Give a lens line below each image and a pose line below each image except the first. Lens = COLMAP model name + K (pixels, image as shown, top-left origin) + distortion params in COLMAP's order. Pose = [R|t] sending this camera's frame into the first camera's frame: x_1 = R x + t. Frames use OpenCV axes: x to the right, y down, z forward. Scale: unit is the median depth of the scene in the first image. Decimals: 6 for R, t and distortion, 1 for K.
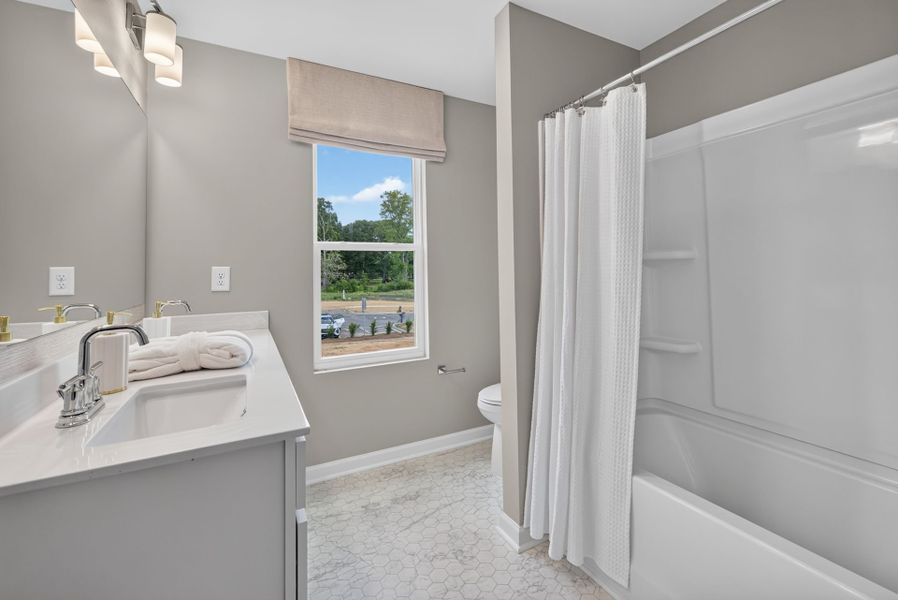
lens RADIAL K [[379.0, 0, 449.9], [0, 379.0, 292.0], [0, 0, 1]] dist [0.003006, 0.000035]
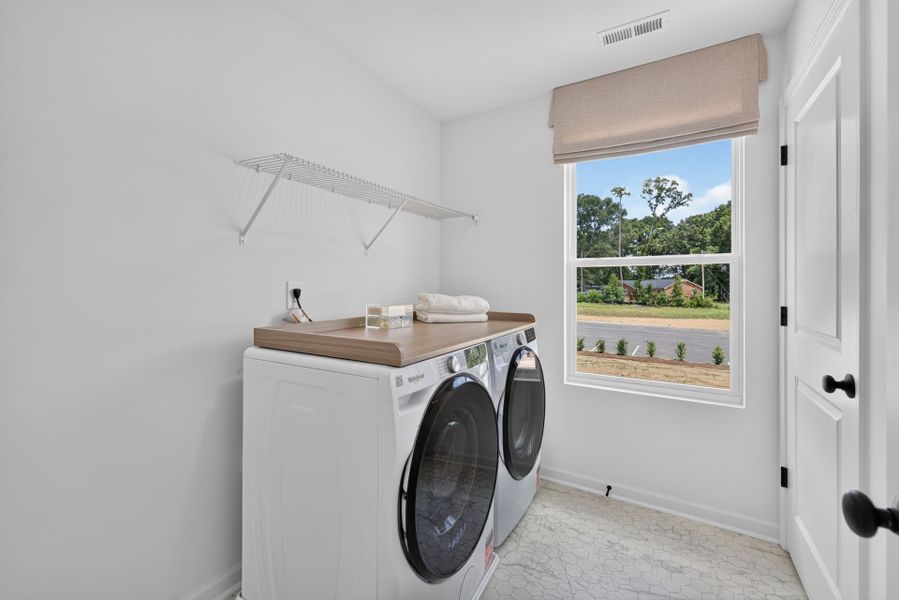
lens RADIAL K [[379.4, 0, 450.4], [0, 379.4, 292.0], [0, 0, 1]] dist [0.003006, 0.000035]
pose [[0.513618, 0.014729, -0.857892, 0.336438], [-0.049542, 0.998694, -0.012514, -0.005546], [0.856587, 0.048929, 0.513677, 0.162243]]
